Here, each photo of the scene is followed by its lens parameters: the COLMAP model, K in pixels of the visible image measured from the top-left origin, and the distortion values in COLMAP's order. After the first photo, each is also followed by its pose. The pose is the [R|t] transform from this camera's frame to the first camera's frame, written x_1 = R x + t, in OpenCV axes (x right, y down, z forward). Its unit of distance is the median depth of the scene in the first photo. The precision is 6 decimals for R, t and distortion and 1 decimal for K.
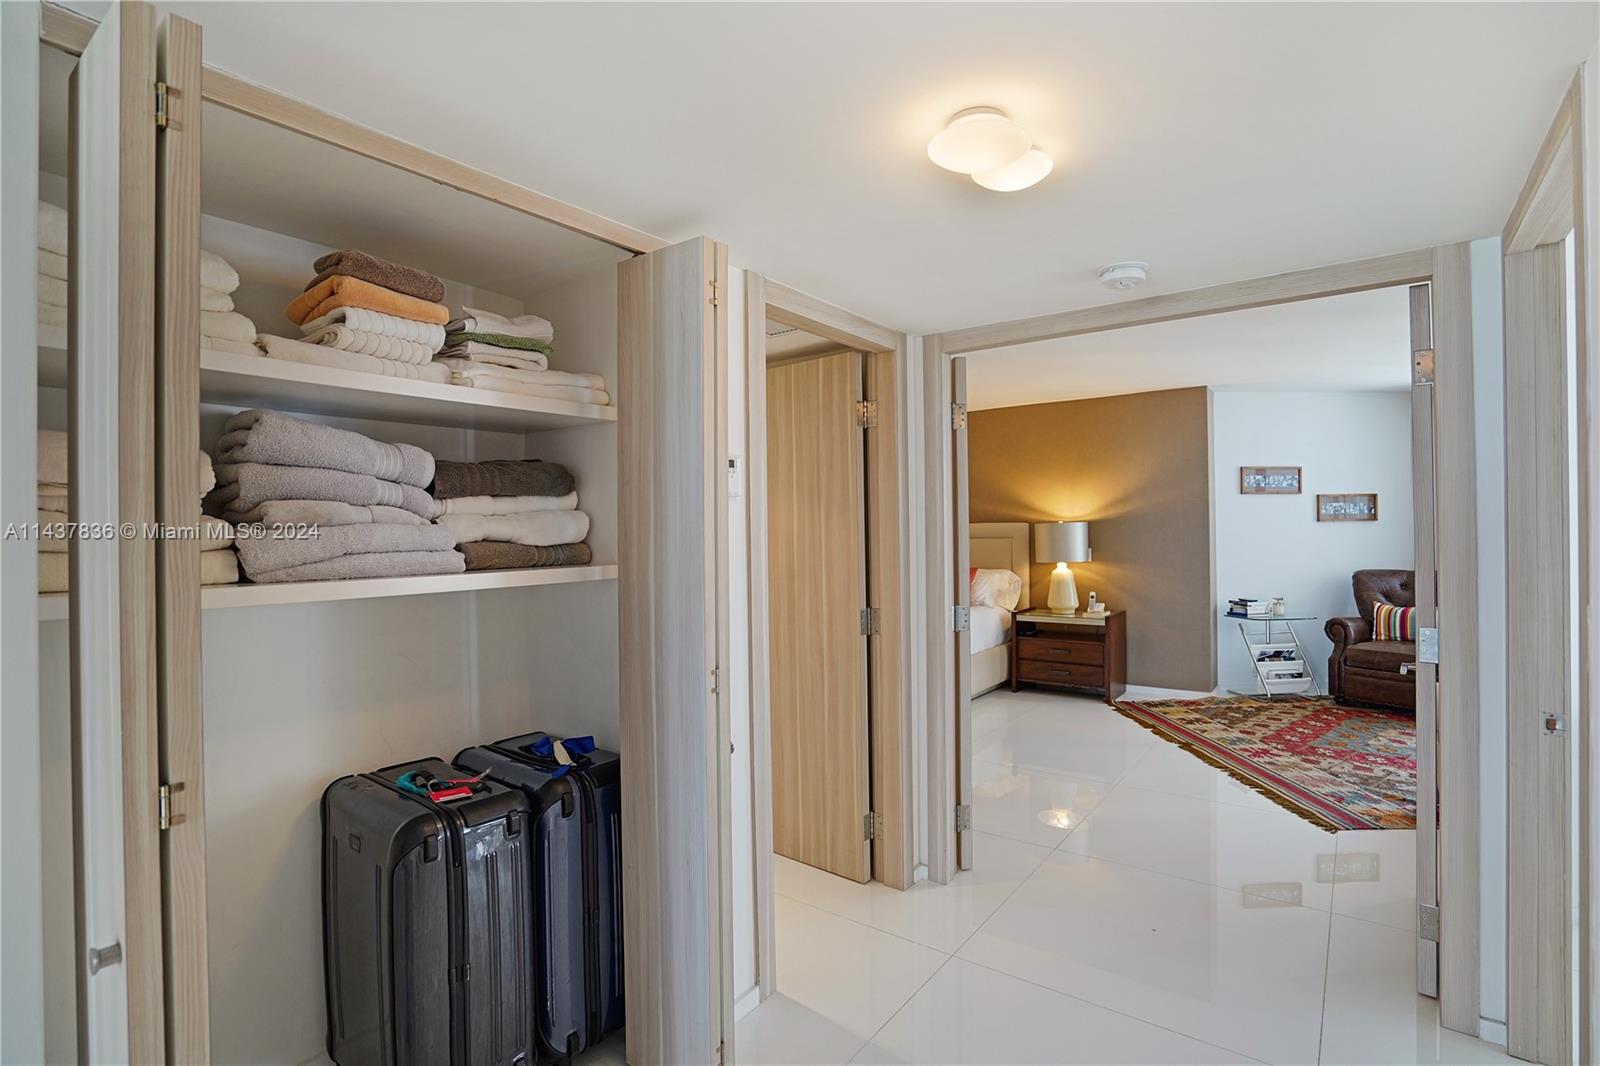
lens RADIAL K [[752.2, 0, 810.3], [0, 752.2, 530.2], [0, 0, 1]] dist [-0.018724, 0.000566]
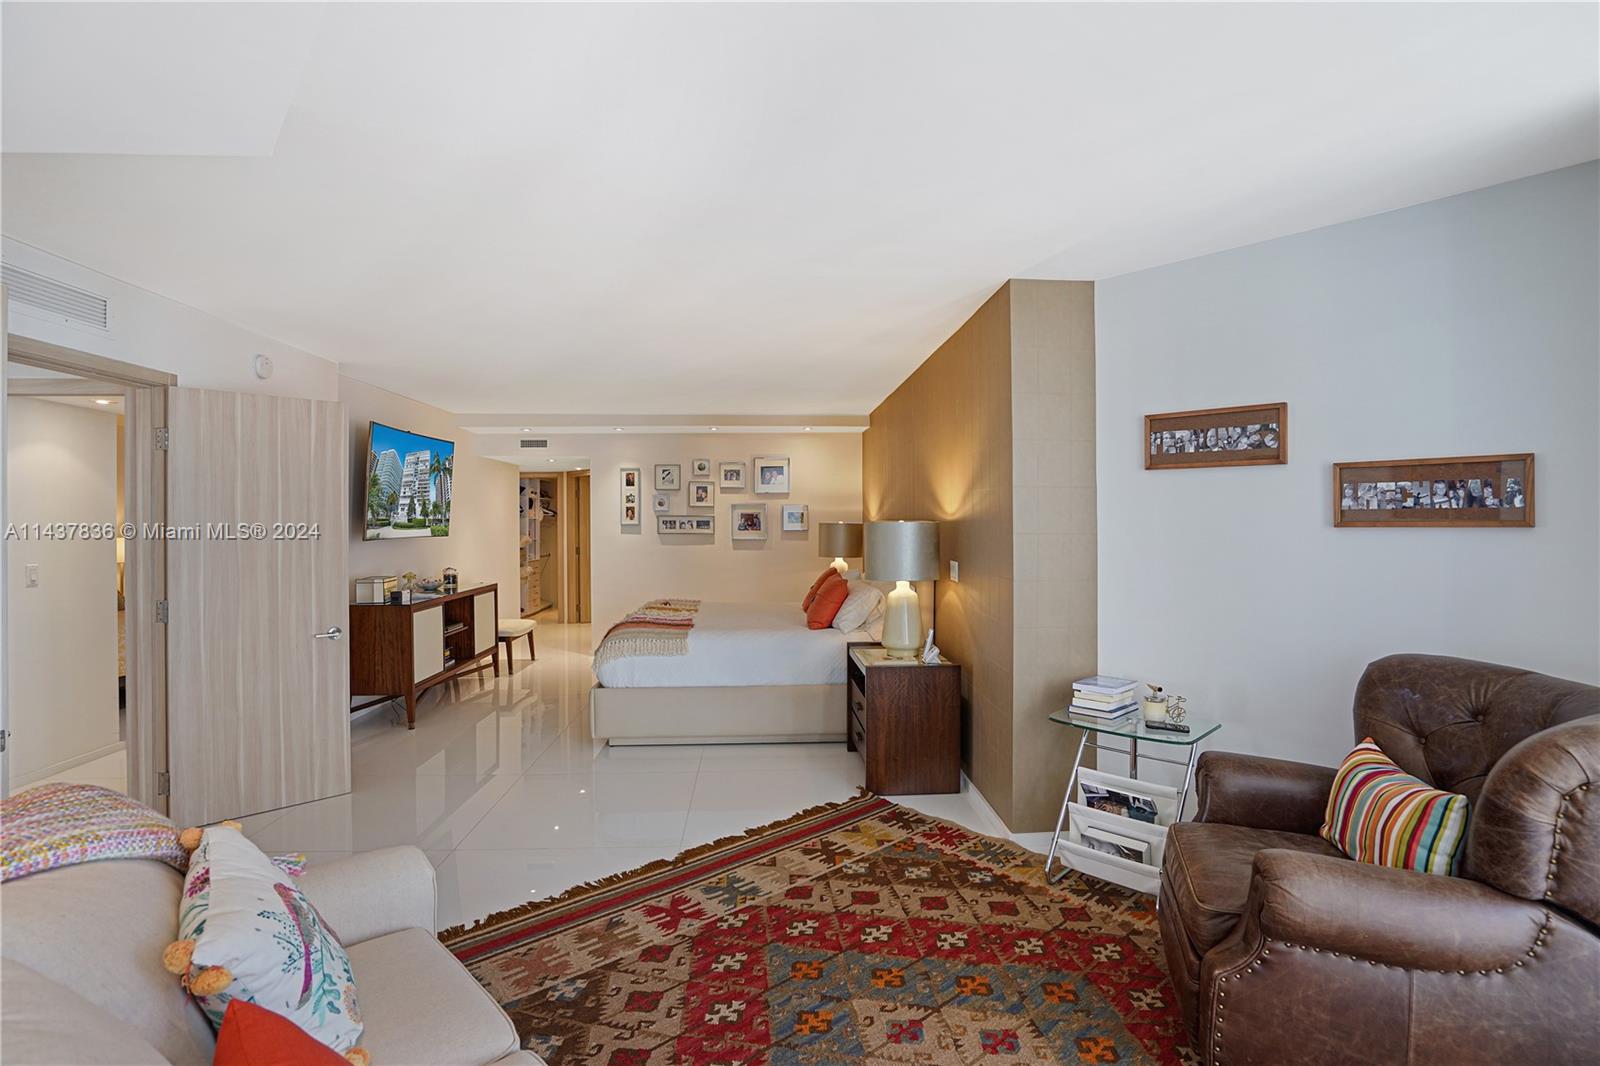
lens RADIAL K [[752.2, 0, 810.3], [0, 752.2, 530.2], [0, 0, 1]] dist [-0.018724, 0.000566]
pose [[0.647062, 0.018943, -0.762202, 0.814164], [-0.009640, 0.999815, 0.016665, -0.014237], [0.762377, -0.003436, 0.647124, 0.502356]]
